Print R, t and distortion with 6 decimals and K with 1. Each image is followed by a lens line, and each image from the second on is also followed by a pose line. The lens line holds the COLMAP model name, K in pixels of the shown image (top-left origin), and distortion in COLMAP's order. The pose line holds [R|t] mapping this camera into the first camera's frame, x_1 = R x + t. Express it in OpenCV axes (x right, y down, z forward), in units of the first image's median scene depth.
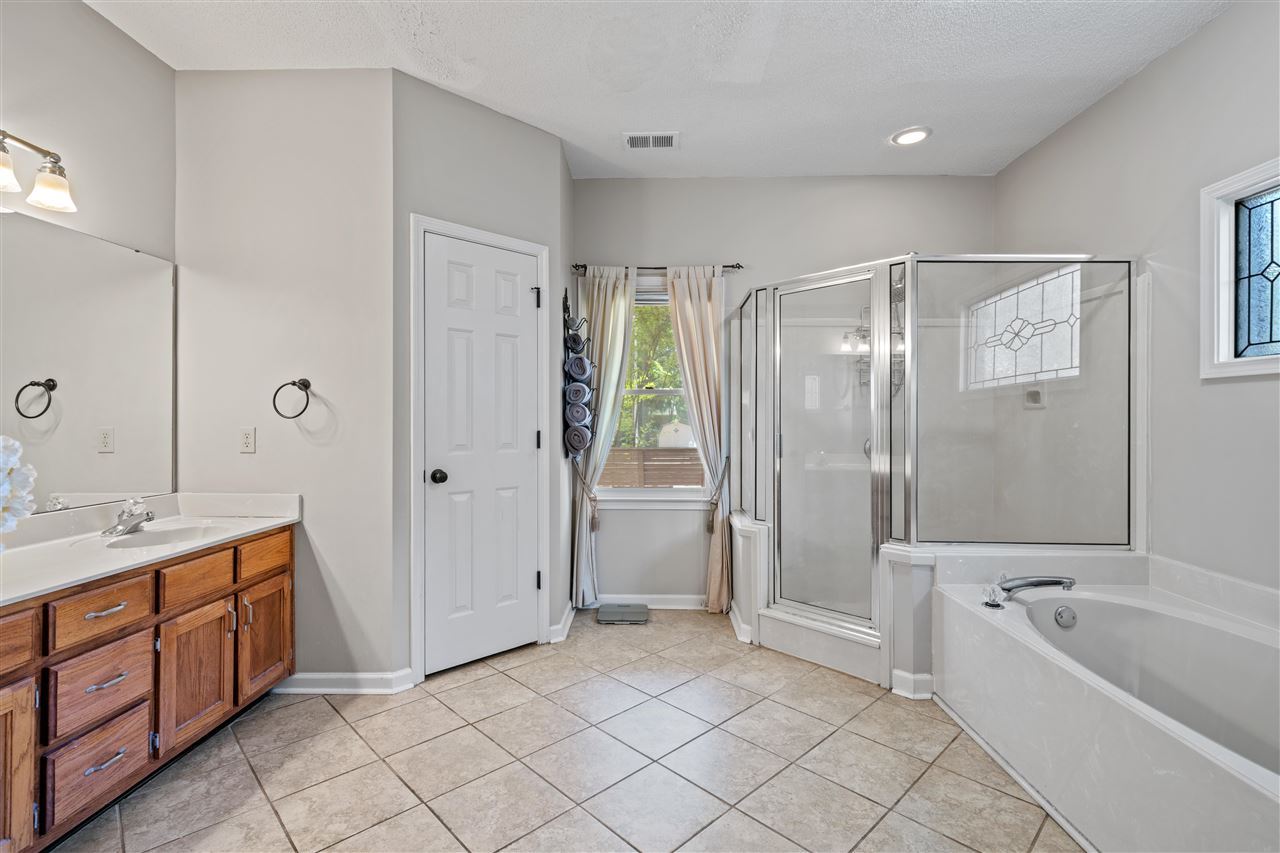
lens RADIAL K [[589.0, 0, 640.2], [0, 589.0, 423.4], [0, 0, 1]] dist [0.009554, 0.000052]
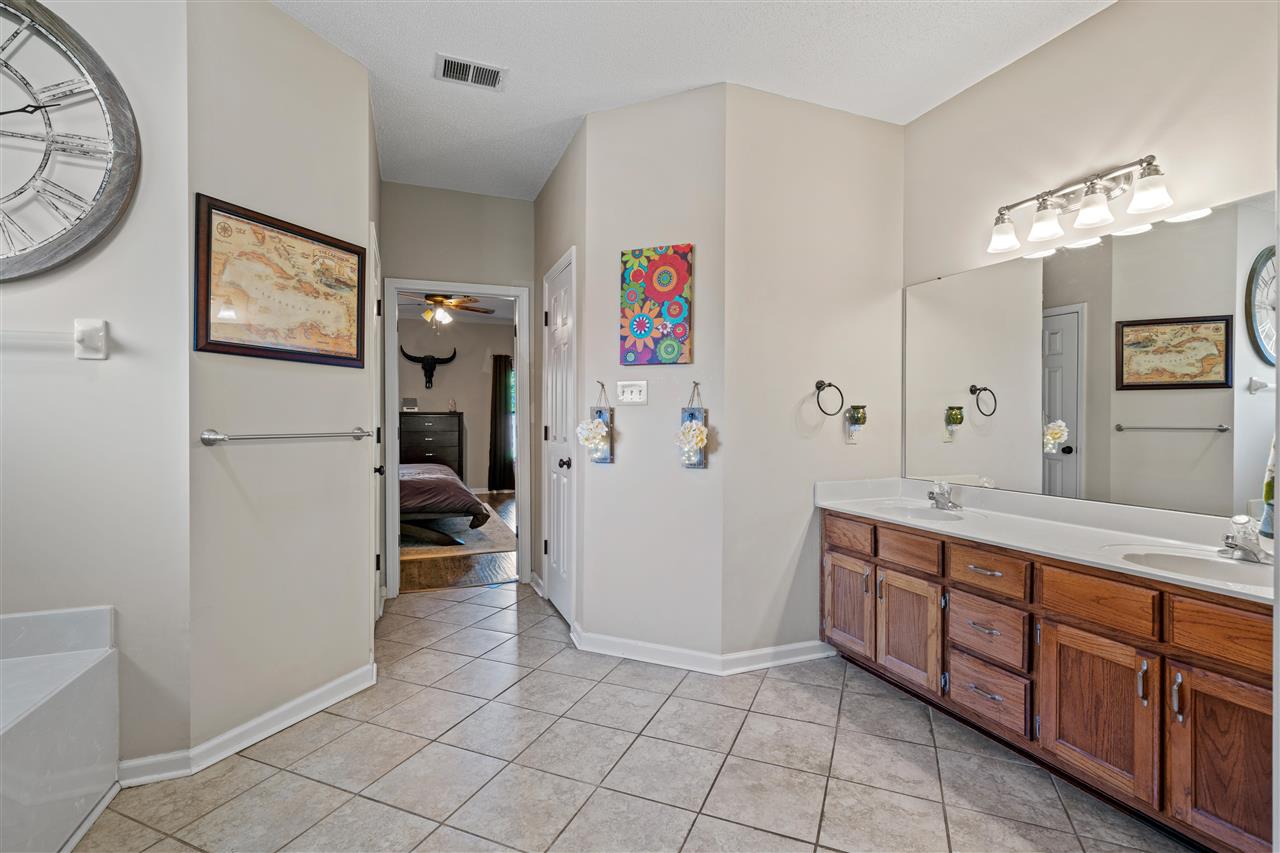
lens RADIAL K [[589.0, 0, 639.5], [0, 589.0, 422.4], [0, 0, 1]] dist [0.009554, 0.000052]
pose [[-0.921552, 0.001487, -0.388252, 0.230628], [-0.001752, 0.999967, 0.007990, -0.004438], [0.388251, 0.008044, -0.921519, 1.730176]]
